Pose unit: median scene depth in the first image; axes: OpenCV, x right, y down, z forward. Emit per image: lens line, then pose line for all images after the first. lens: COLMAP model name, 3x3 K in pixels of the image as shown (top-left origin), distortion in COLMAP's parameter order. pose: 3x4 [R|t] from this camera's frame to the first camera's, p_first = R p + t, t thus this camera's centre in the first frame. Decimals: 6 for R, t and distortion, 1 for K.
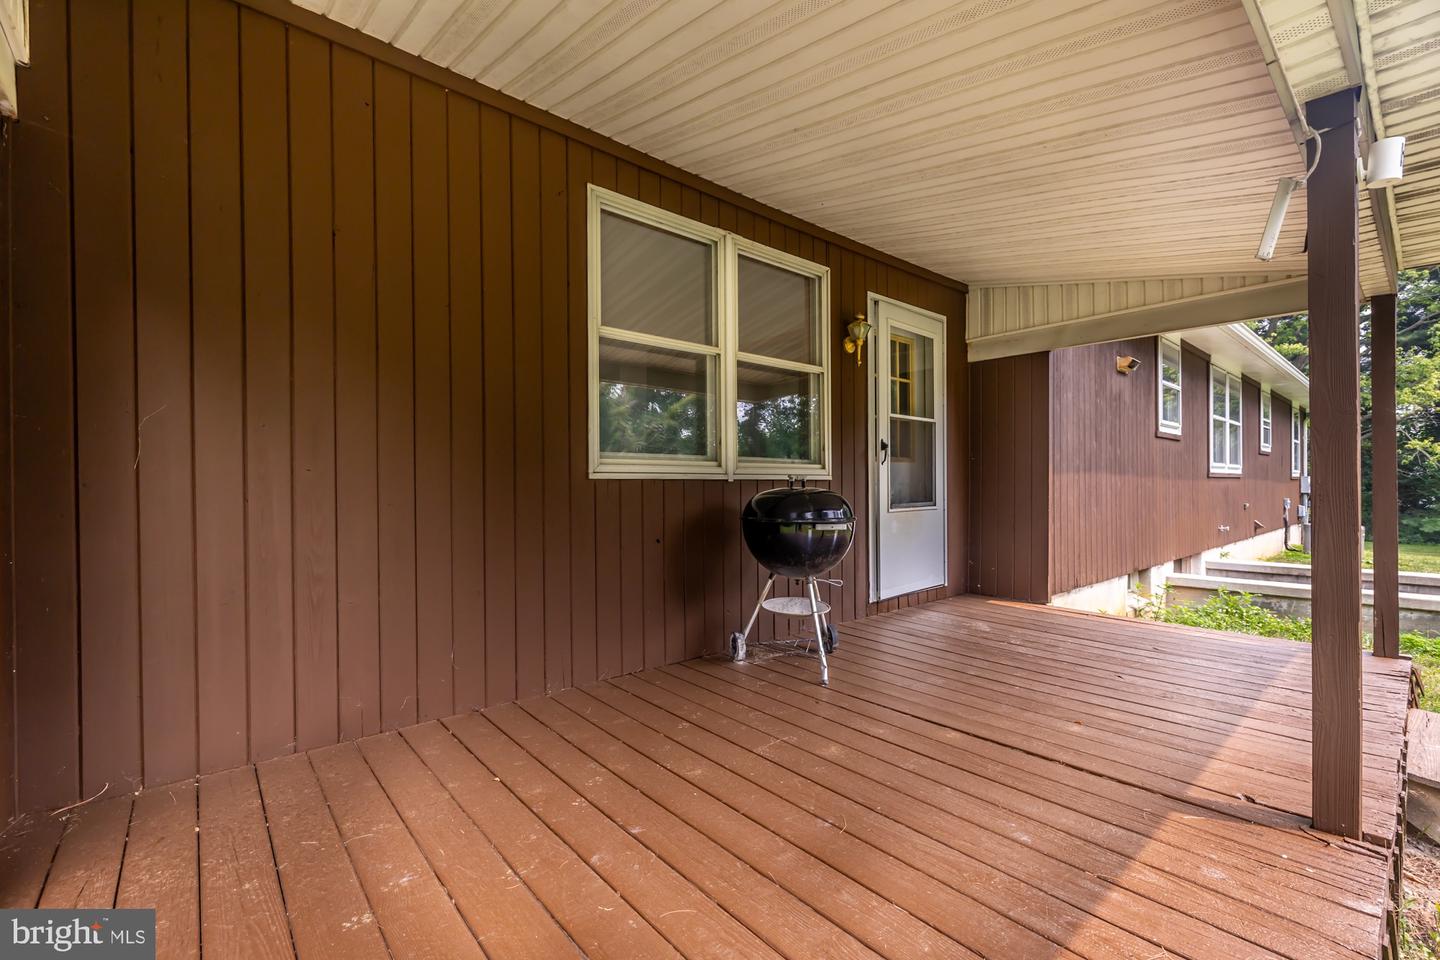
lens RADIAL K [[610.6, 0, 721.1], [0, 610.6, 486.3], [0, 0, 1]] dist [0.000193, 0.000075]
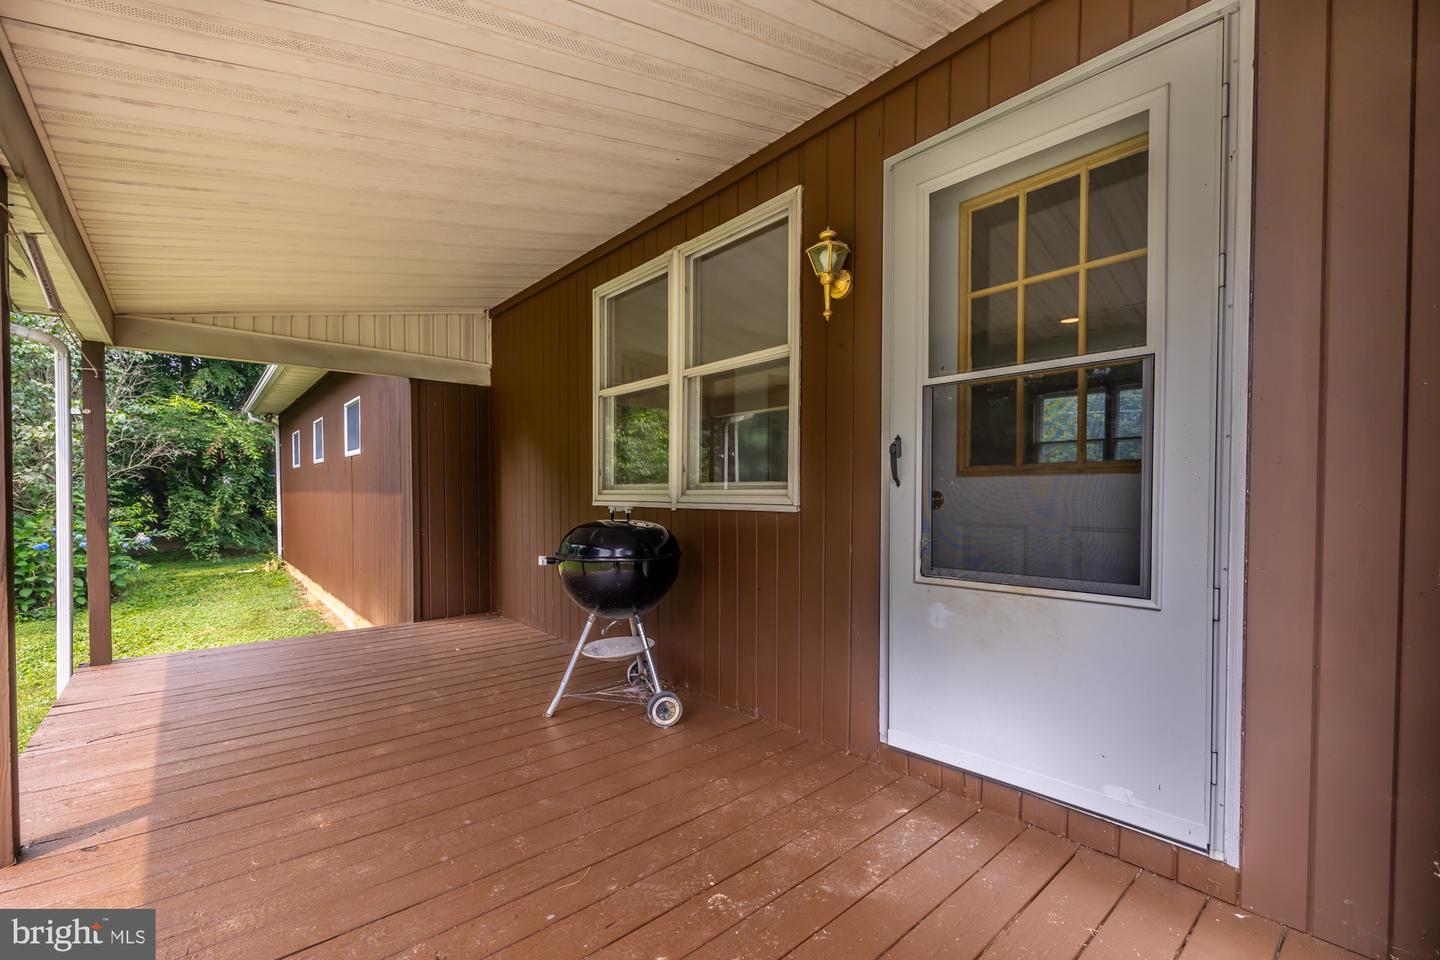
lens RADIAL K [[609.2, 0, 717.3], [0, 609.2, 507.8], [0, 0, 1]] dist [0.000295, 0.000028]
pose [[0.002957, 0.026996, -0.999631, 0.992726], [-0.003433, 0.999630, 0.026986, -0.038469], [0.999990, 0.003352, 0.003049, 1.089292]]
